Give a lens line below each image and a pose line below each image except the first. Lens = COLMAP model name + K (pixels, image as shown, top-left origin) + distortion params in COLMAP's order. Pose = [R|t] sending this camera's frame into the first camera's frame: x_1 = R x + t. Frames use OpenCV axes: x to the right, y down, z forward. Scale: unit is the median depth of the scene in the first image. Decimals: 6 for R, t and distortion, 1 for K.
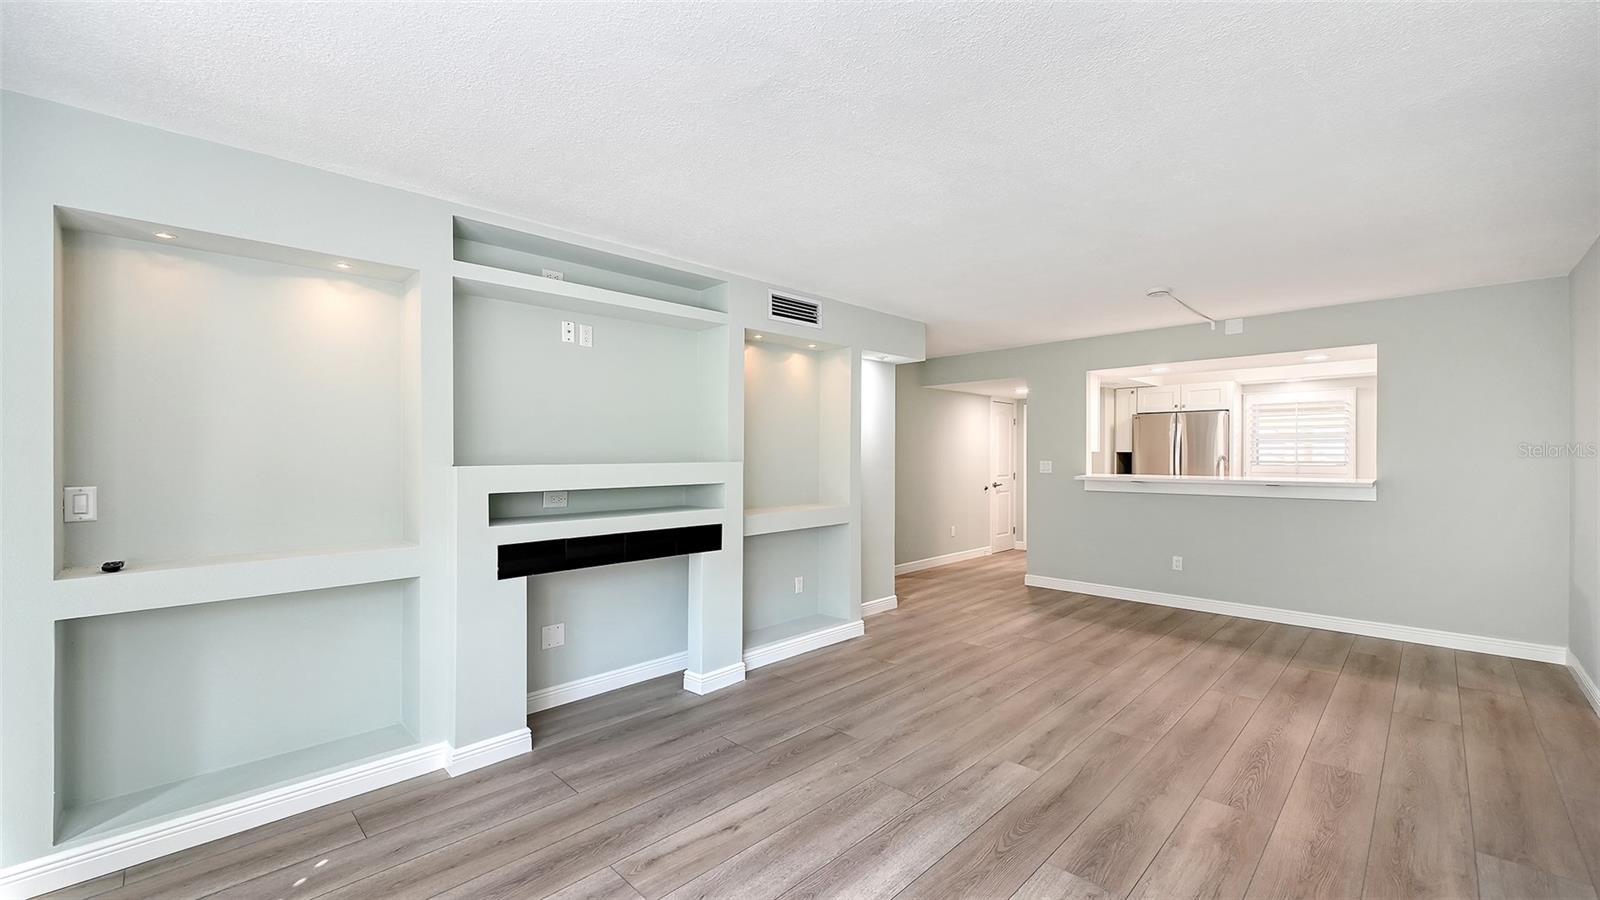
lens RADIAL K [[629.7, 0, 823.9], [0, 629.7, 460.9], [0, 0, 1]] dist [0.002939, 0.000158]
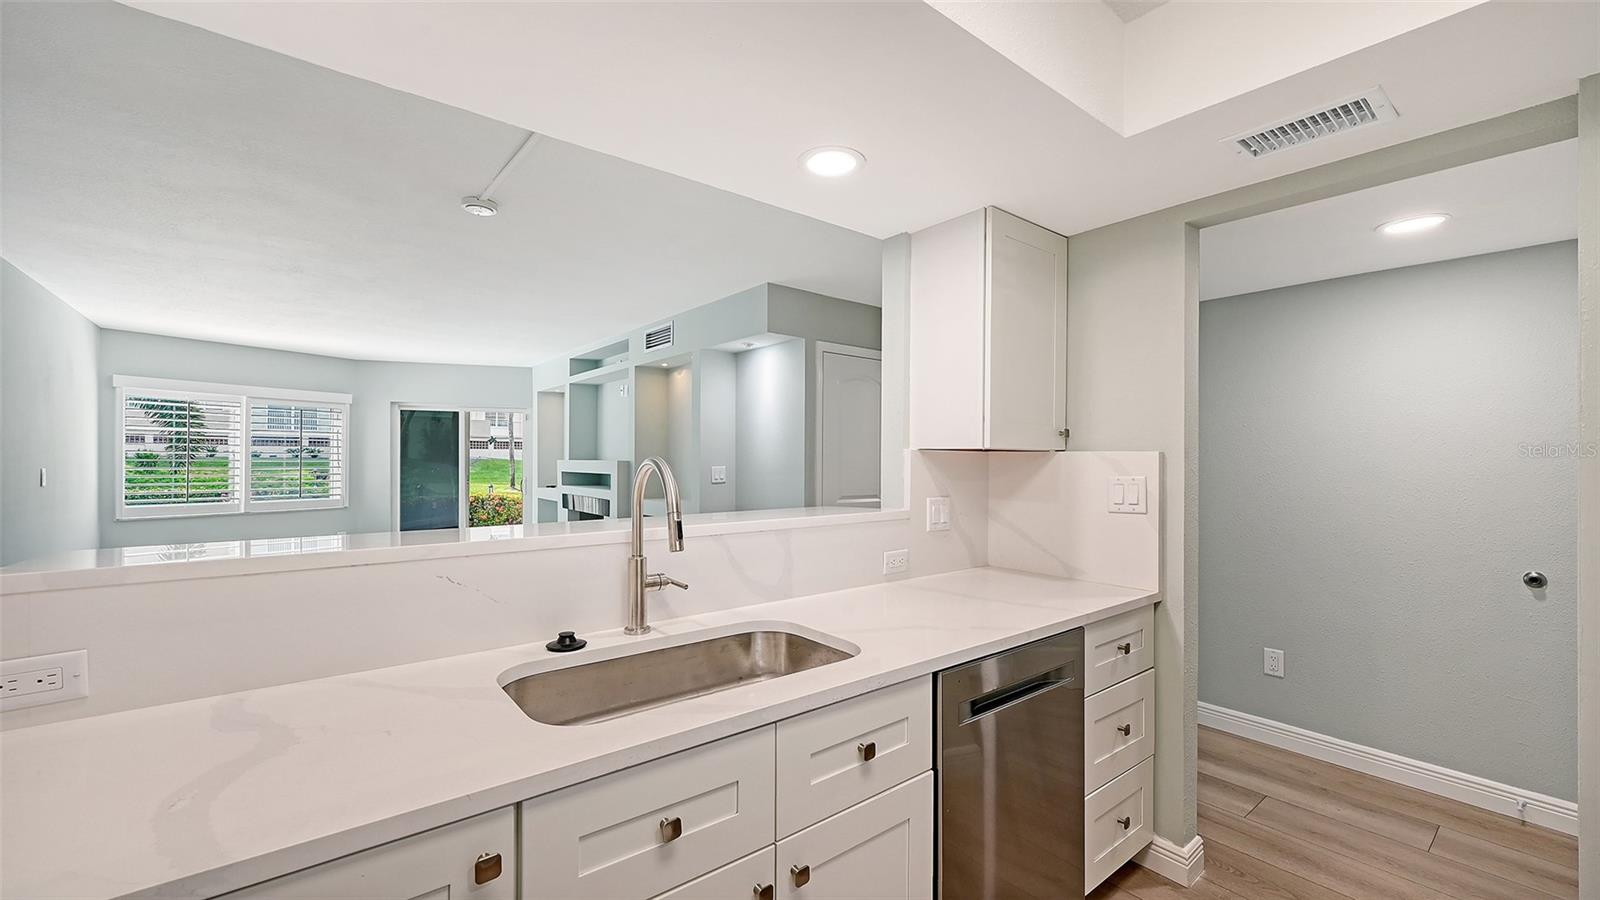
lens RADIAL K [[643.1, 0, 798.3], [0, 643.1, 461.7], [0, 0, 1]] dist [-0.001008, -0.000094]
pose [[-0.128210, 0.008438, -0.991711, 1.259632], [-0.013718, 0.999853, 0.010281, -0.016697], [0.991652, 0.014923, -0.128075, 1.553495]]
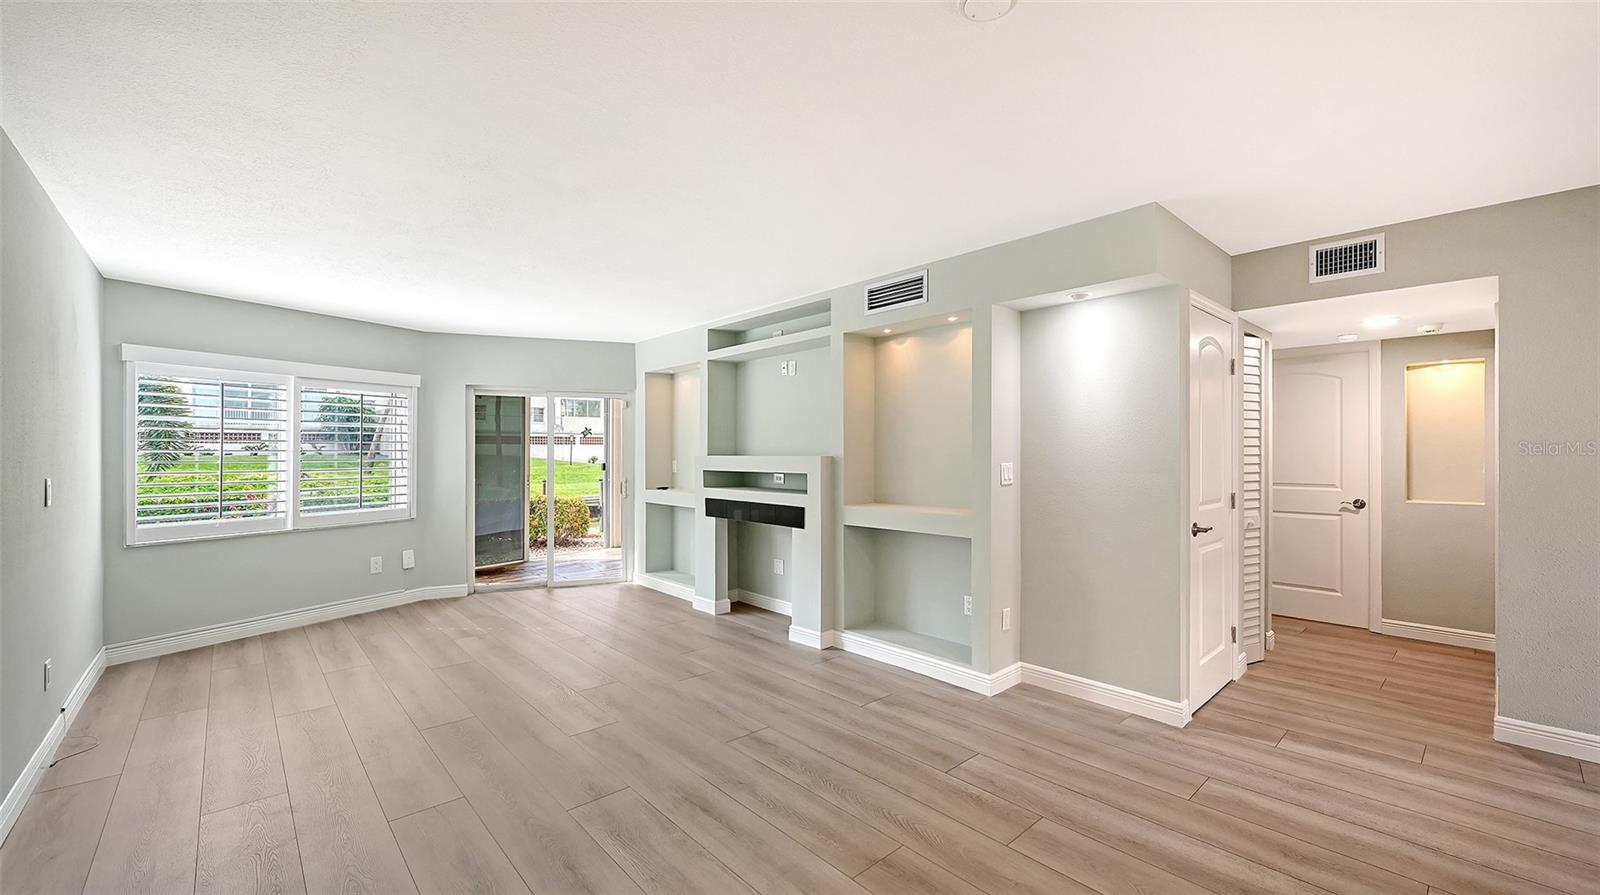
lens RADIAL K [[644.6, 0, 809.2], [0, 644.6, 451.0], [0, 0, 1]] dist [-0.001071, 0.000118]
pose [[-0.064524, 0.004828, -0.997904, 0.991624], [-0.004013, 0.999979, 0.005097, -0.013230], [0.997908, 0.004334, -0.064503, 1.015990]]
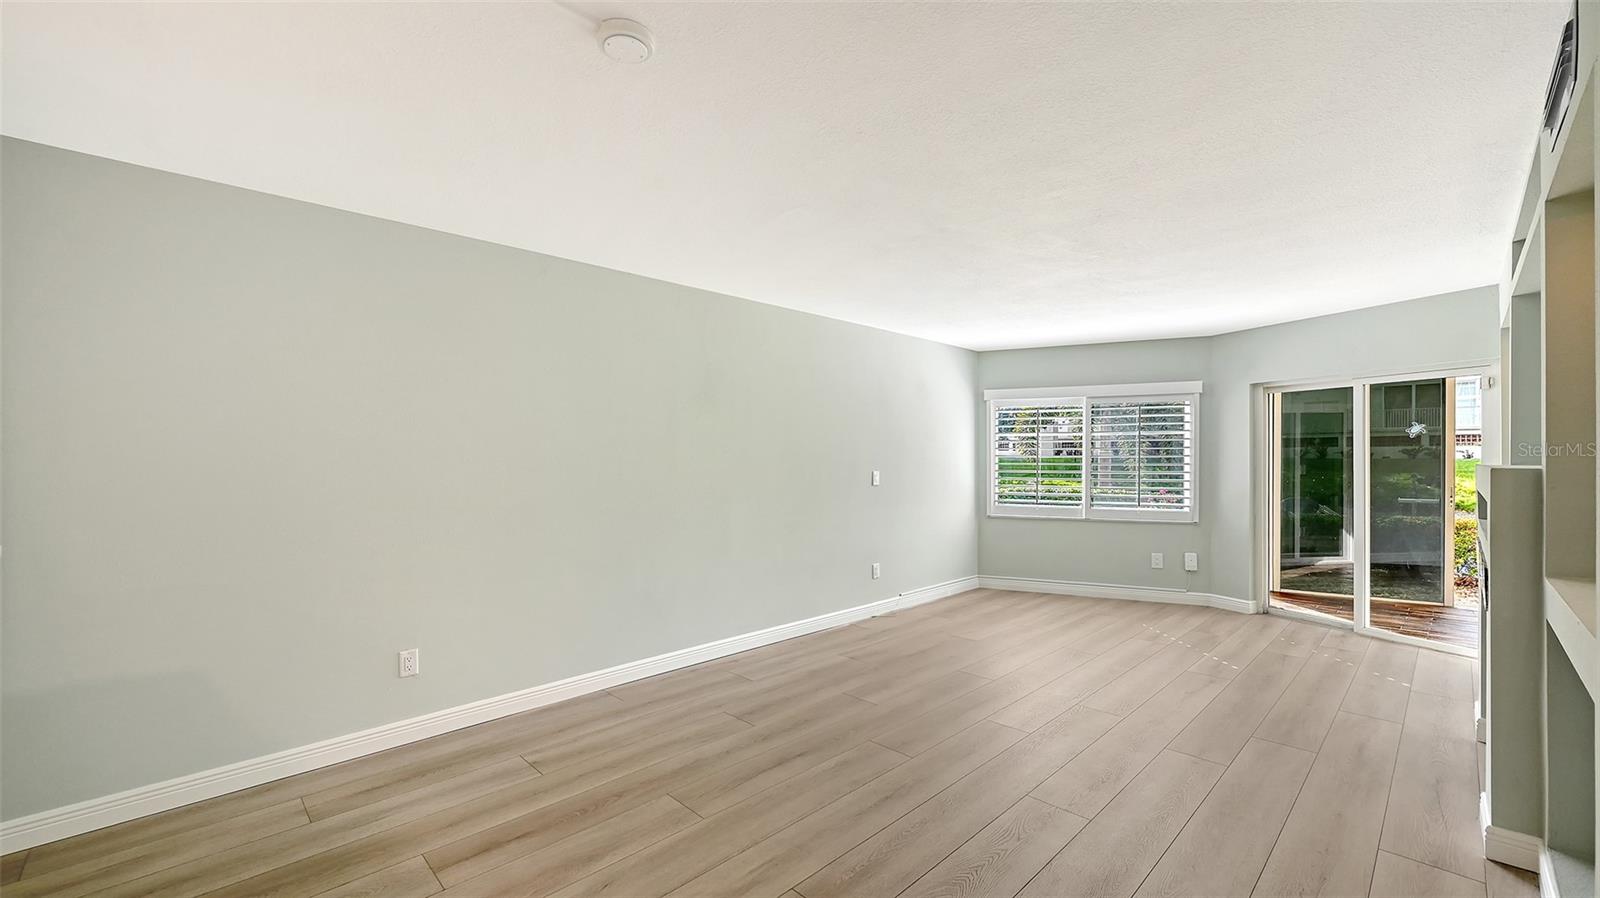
lens RADIAL K [[644.6, 0, 809.2], [0, 644.6, 452.5], [0, 0, 1]] dist [-0.001071, 0.000118]
pose [[-0.999656, 0.008342, 0.024860, 0.443392], [0.008320, 0.999965, -0.000990, -0.016272], [-0.024867, -0.000782, -0.999690, 1.534828]]
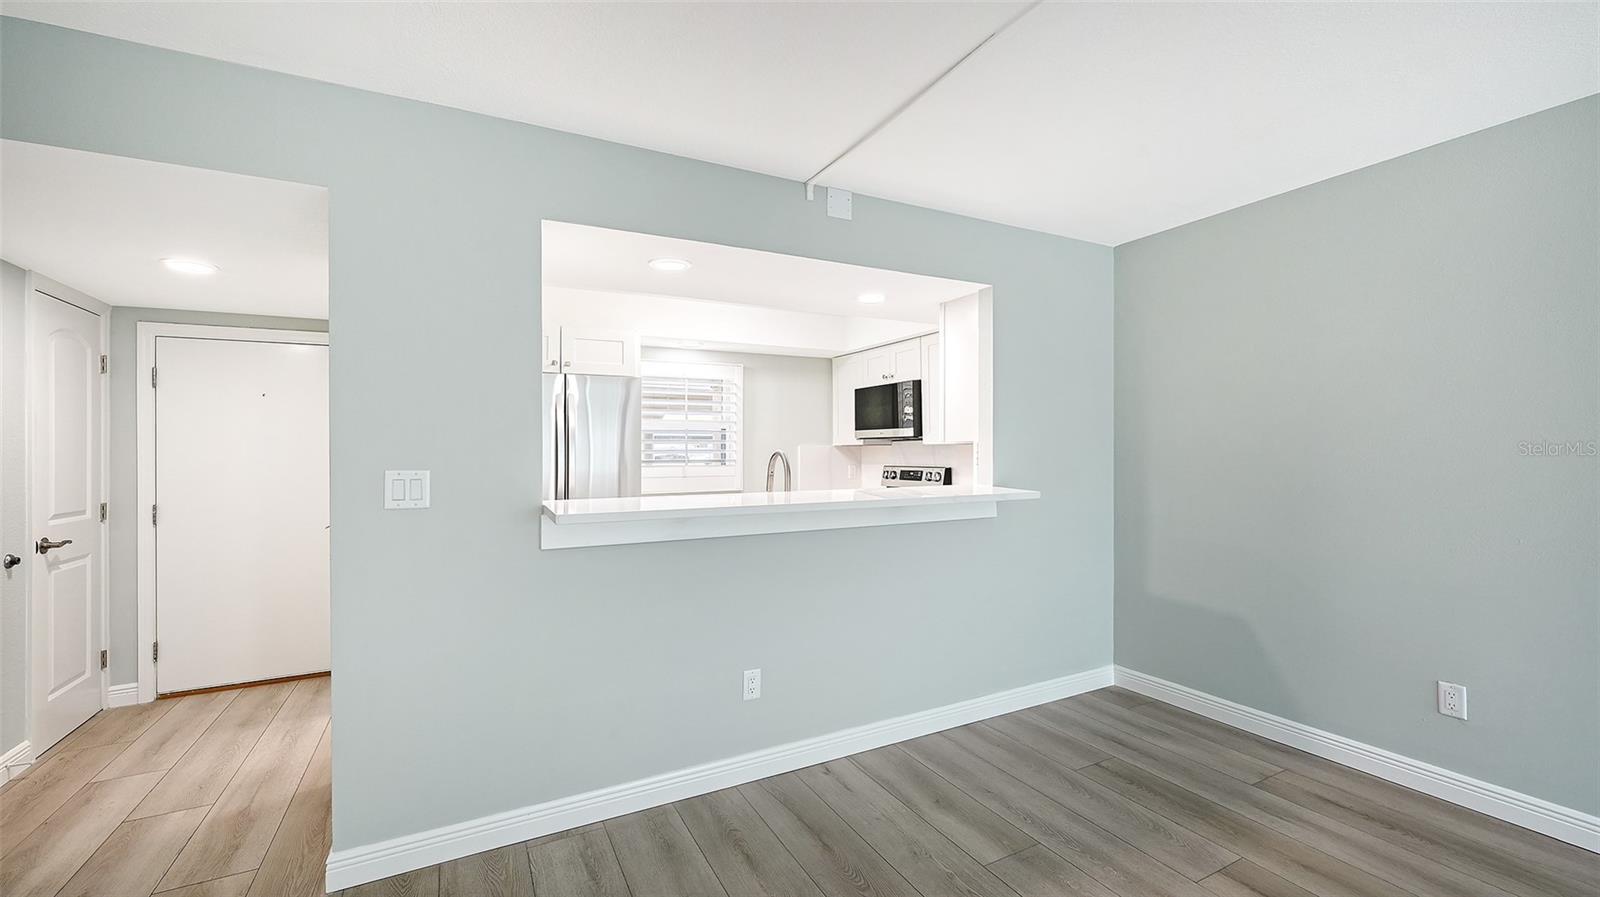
lens RADIAL K [[646.9, 0, 796.9], [0, 646.9, 449.8], [0, 0, 1]] dist [-0.002878, -0.000417]
pose [[0.316227, 0.000094, 0.948683, 0.173028], [0.014455, 0.999883, -0.004917, -0.009642], [-0.948573, 0.015268, 0.316189, 1.156842]]
